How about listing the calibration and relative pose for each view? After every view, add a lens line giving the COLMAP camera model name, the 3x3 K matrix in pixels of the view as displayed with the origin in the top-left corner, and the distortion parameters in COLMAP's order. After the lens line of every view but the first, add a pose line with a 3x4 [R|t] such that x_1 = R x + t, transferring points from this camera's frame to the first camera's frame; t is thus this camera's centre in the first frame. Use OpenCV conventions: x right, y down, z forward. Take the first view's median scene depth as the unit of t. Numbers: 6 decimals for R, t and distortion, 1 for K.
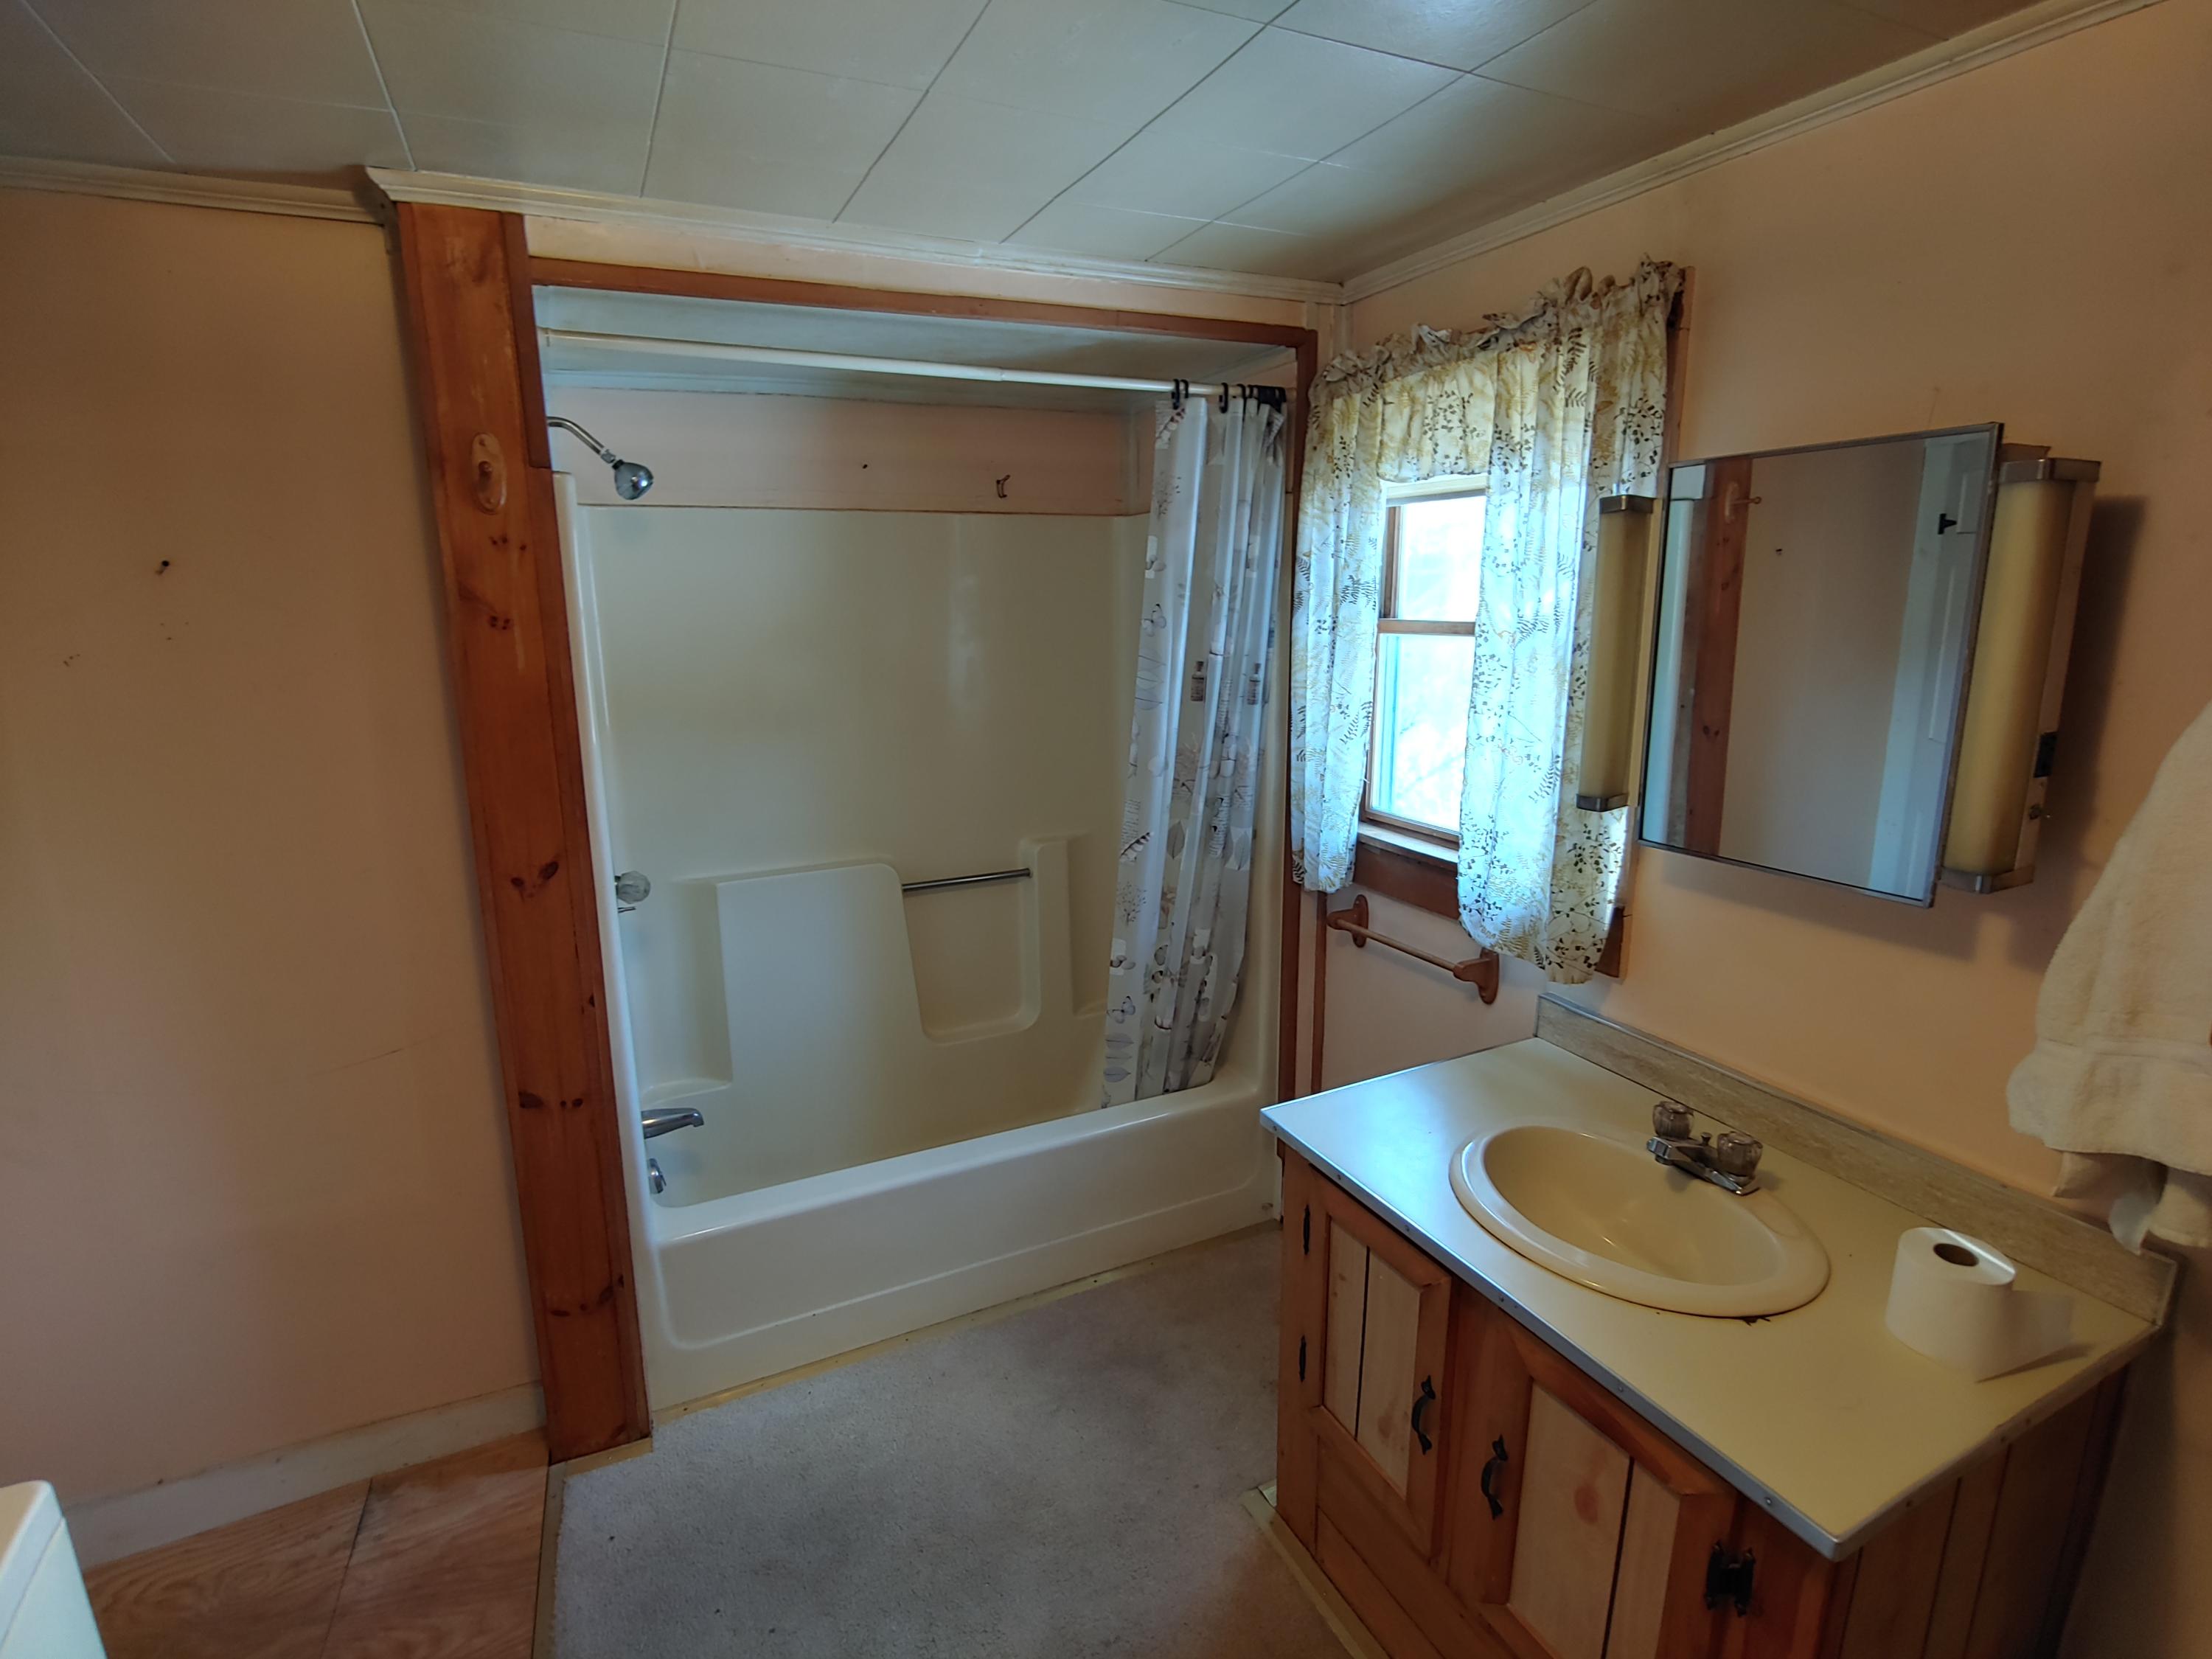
lens RADIAL K [[1062.7, 0, 1102.4], [0, 1062.7, 817.5], [0, 0, 1]] dist [-0.015515, -0.002240]
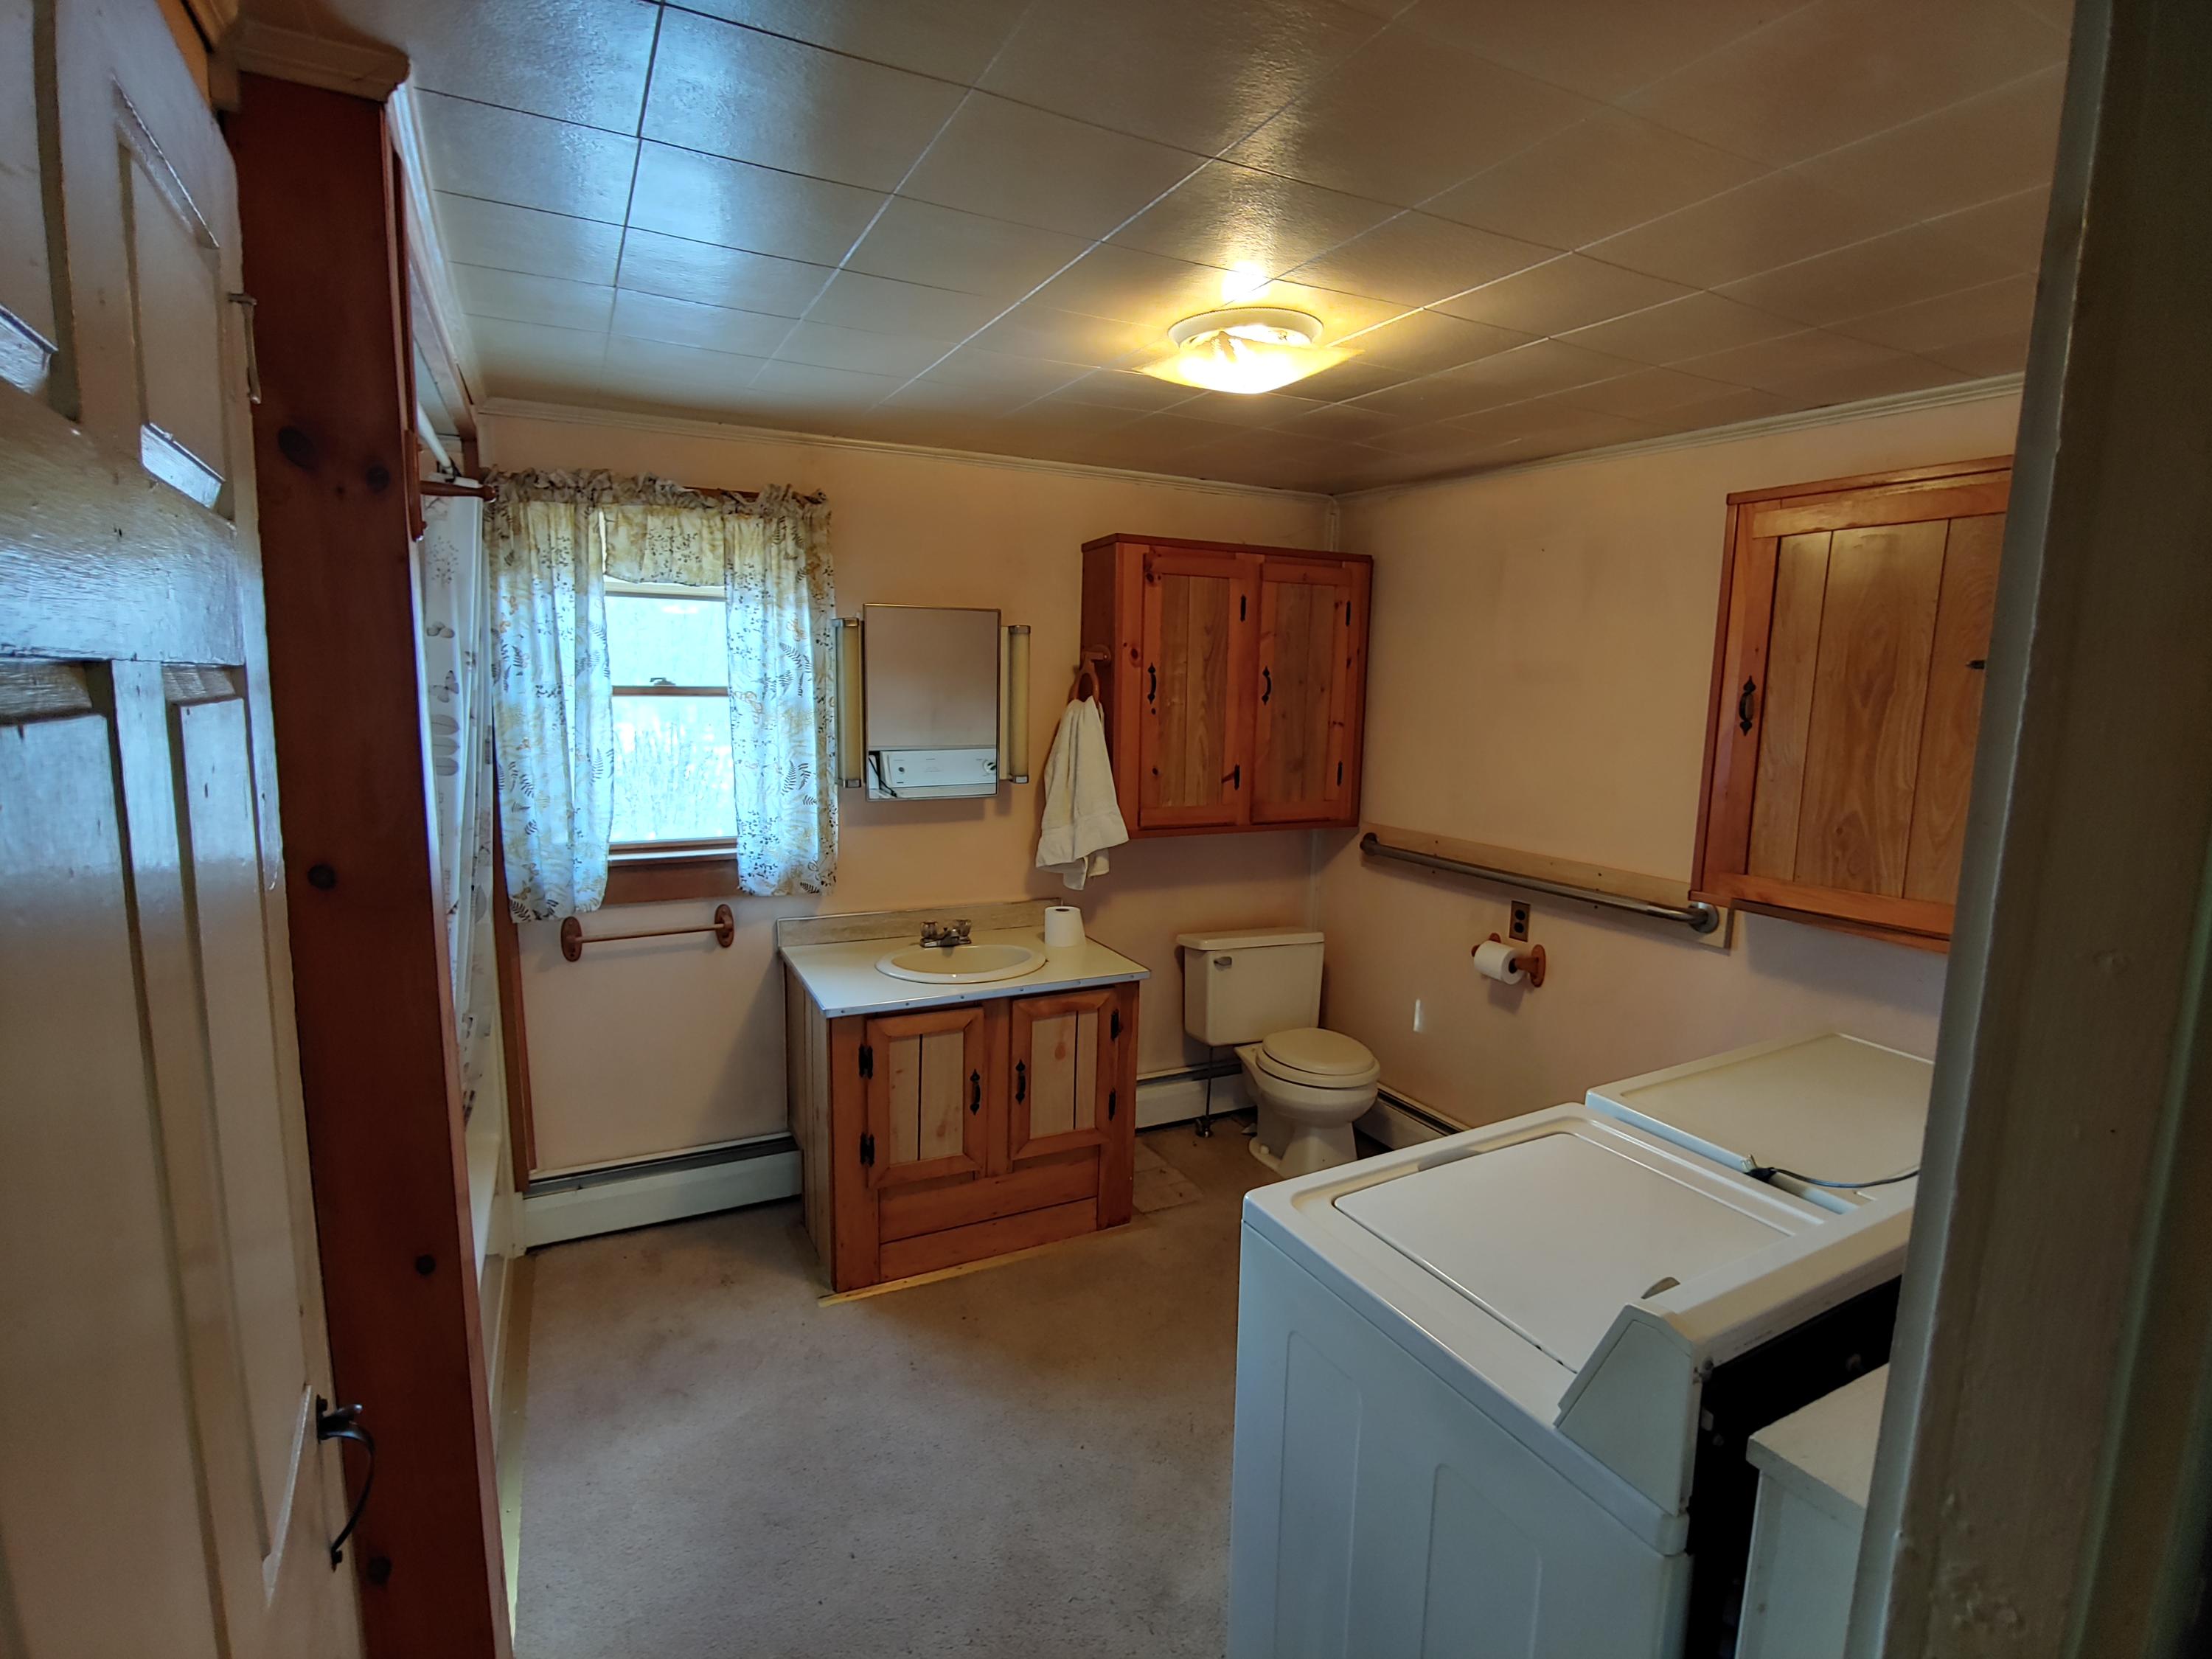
lens RADIAL K [[1062.7, 0, 1105.5], [0, 1062.7, 826.8], [0, 0, 1]] dist [-0.015515, -0.002240]
pose [[-0.016551, -0.136386, 0.990517, -1.166701], [0.183932, 0.973332, 0.137093, -0.097424], [-0.982800, 0.184457, 0.008976, 0.491892]]
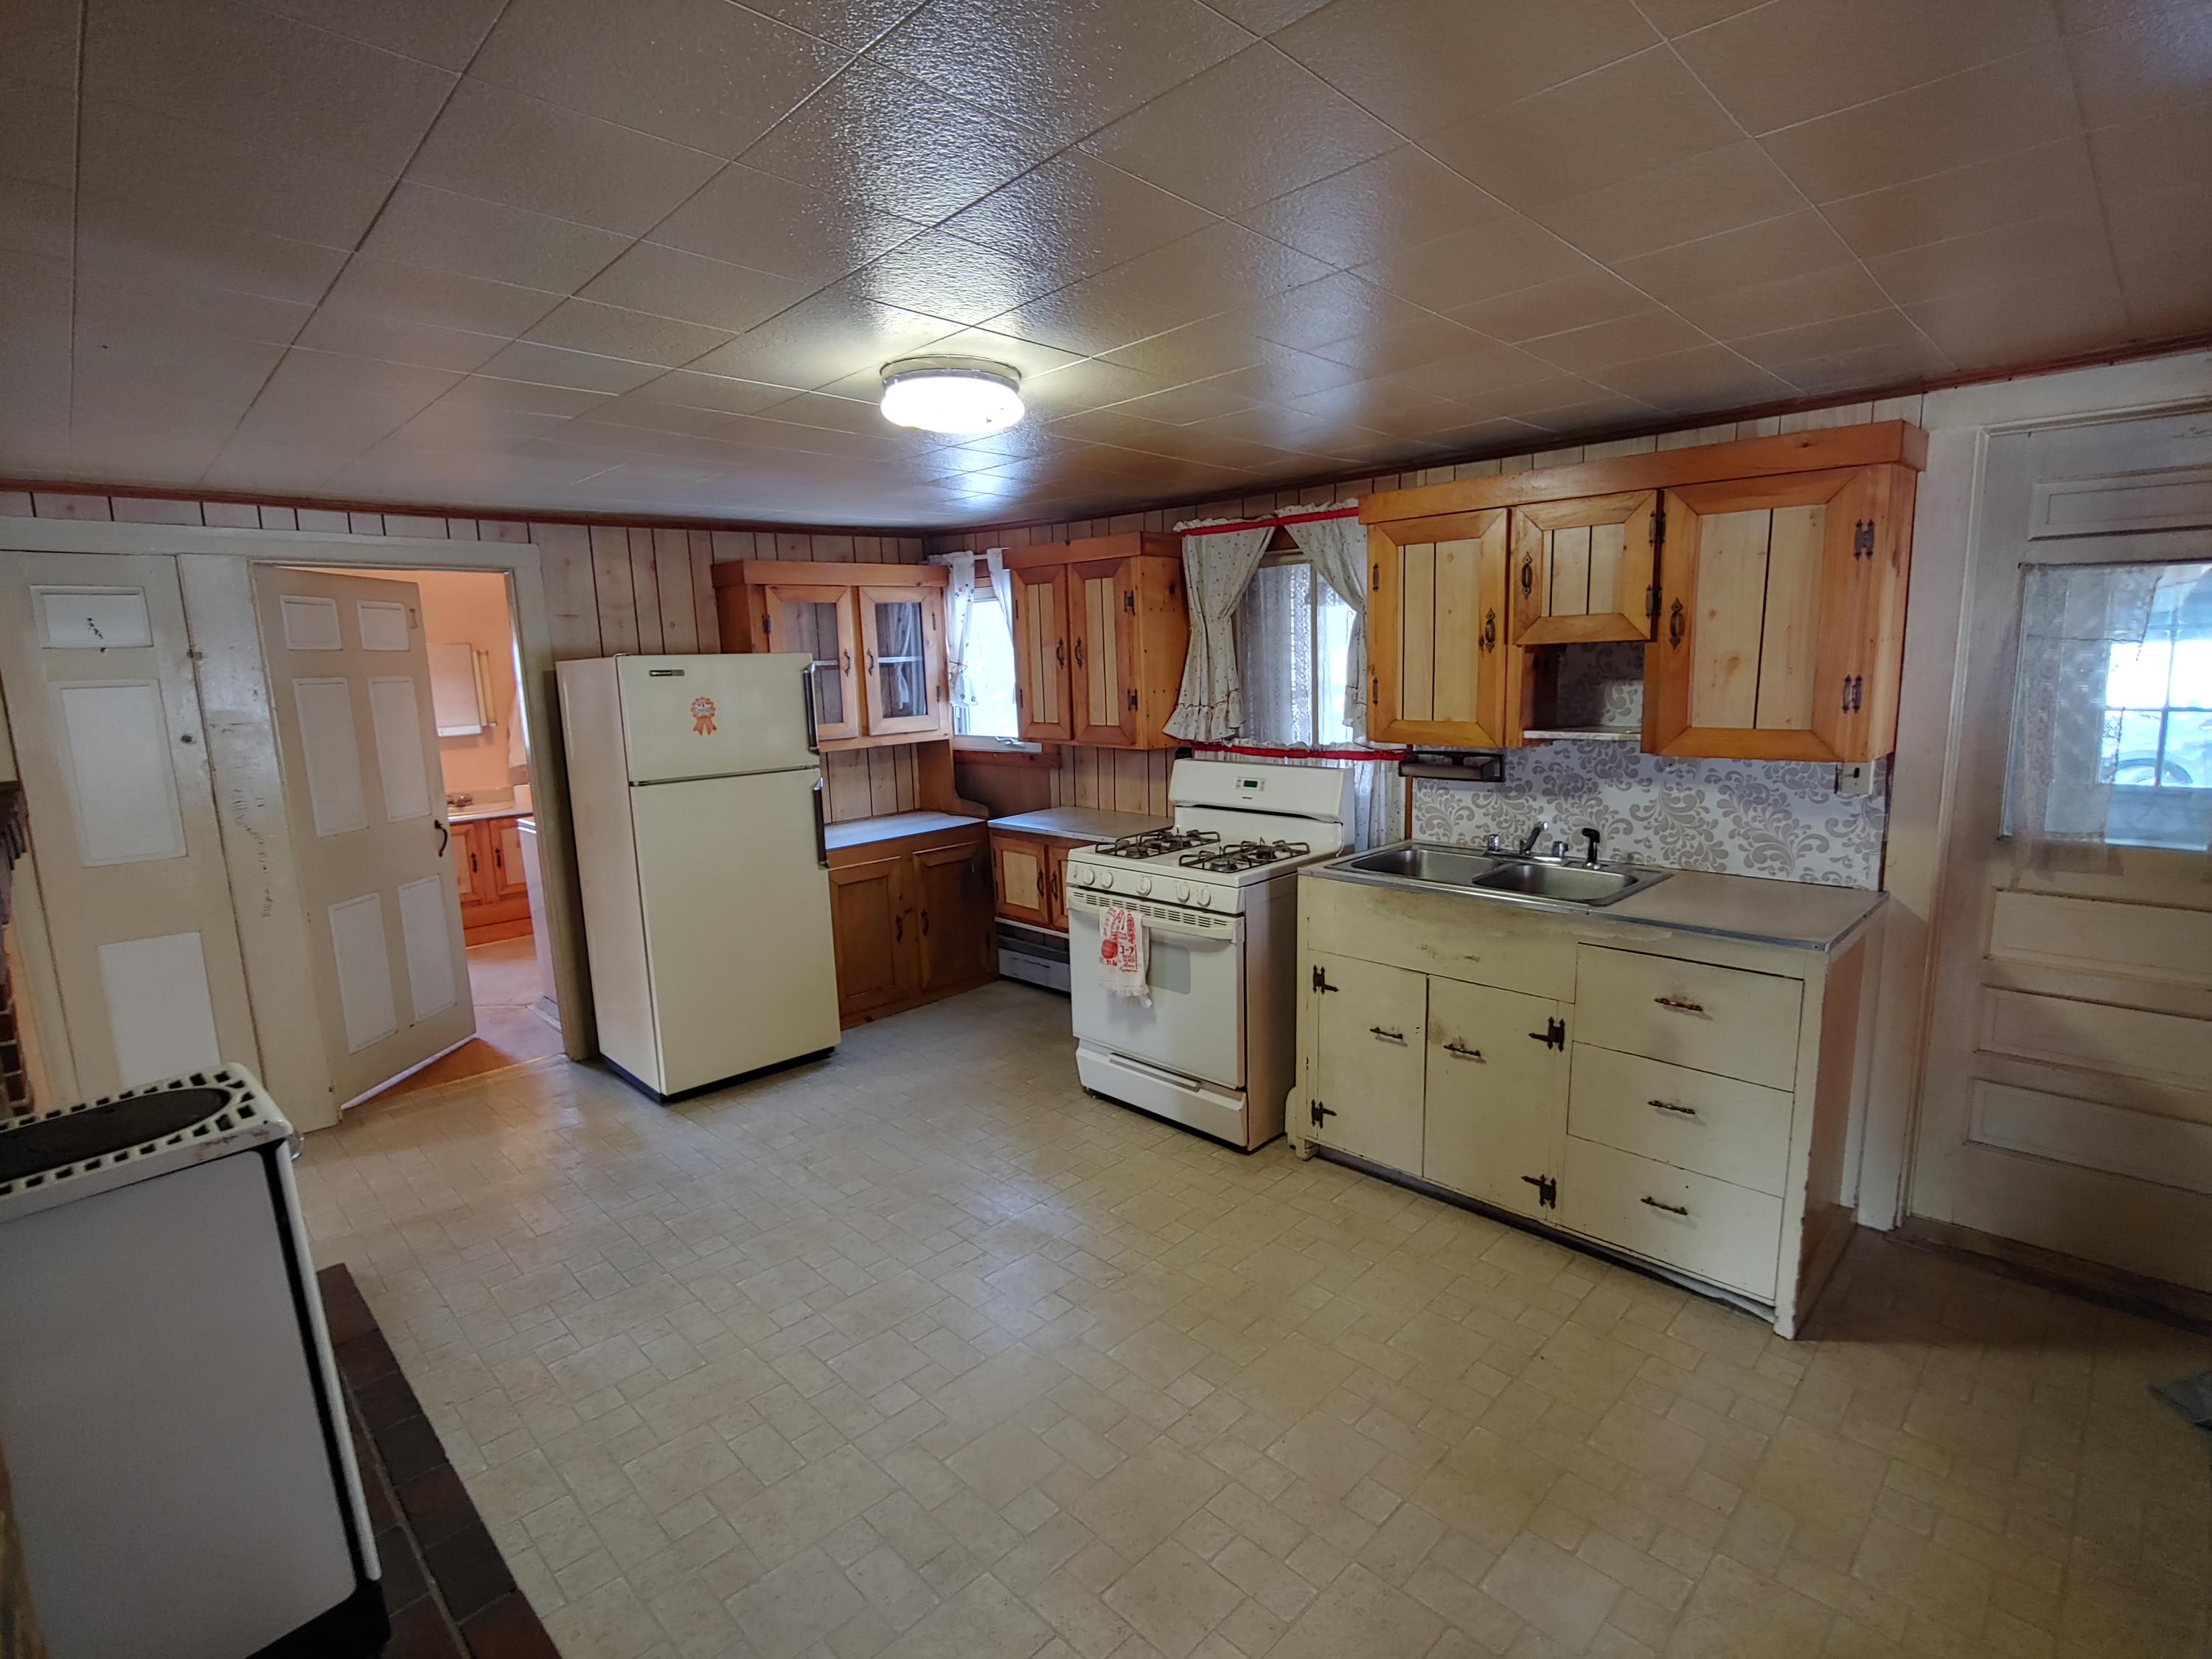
lens RADIAL K [[1062.7, 0, 1111.5], [0, 1062.7, 836.5], [0, 0, 1]] dist [-0.015515, -0.002240]
pose [[-0.318743, -0.135561, 0.938097, -3.419785], [0.232855, 0.948189, 0.216138, 0.108537], [-0.918793, 0.287333, -0.270663, -0.194405]]
